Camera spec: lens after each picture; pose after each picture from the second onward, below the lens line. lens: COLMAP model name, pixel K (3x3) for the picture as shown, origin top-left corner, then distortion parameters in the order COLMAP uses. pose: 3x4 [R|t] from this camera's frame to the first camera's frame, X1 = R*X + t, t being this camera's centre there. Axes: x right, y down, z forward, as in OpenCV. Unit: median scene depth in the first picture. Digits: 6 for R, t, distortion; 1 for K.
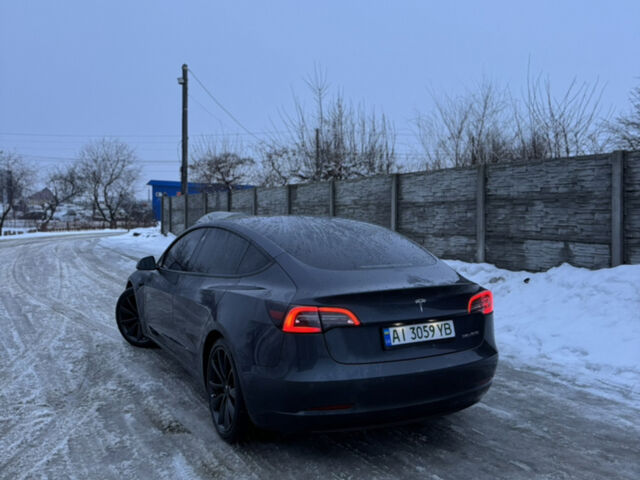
lens RADIAL K [[591.4, 0, 320.0], [0, 591.4, 240.0], [0, 0, 1]] dist [0.185153, -0.344946]
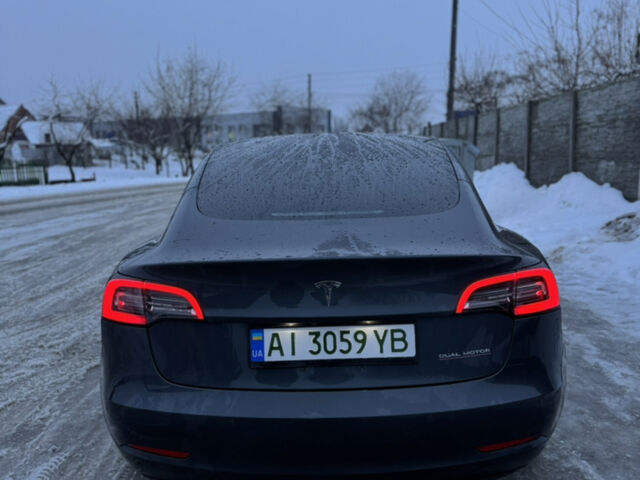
lens RADIAL K [[591.4, 0, 320.0], [0, 591.4, 240.0], [0, 0, 1]] dist [0.185153, -0.344946]
pose [[0.874633, 0.054217, -0.481744, 0.388805], [0.000211, 0.993684, 0.112215, 0.005094], [0.484785, -0.098248, 0.869098, 0.519331]]
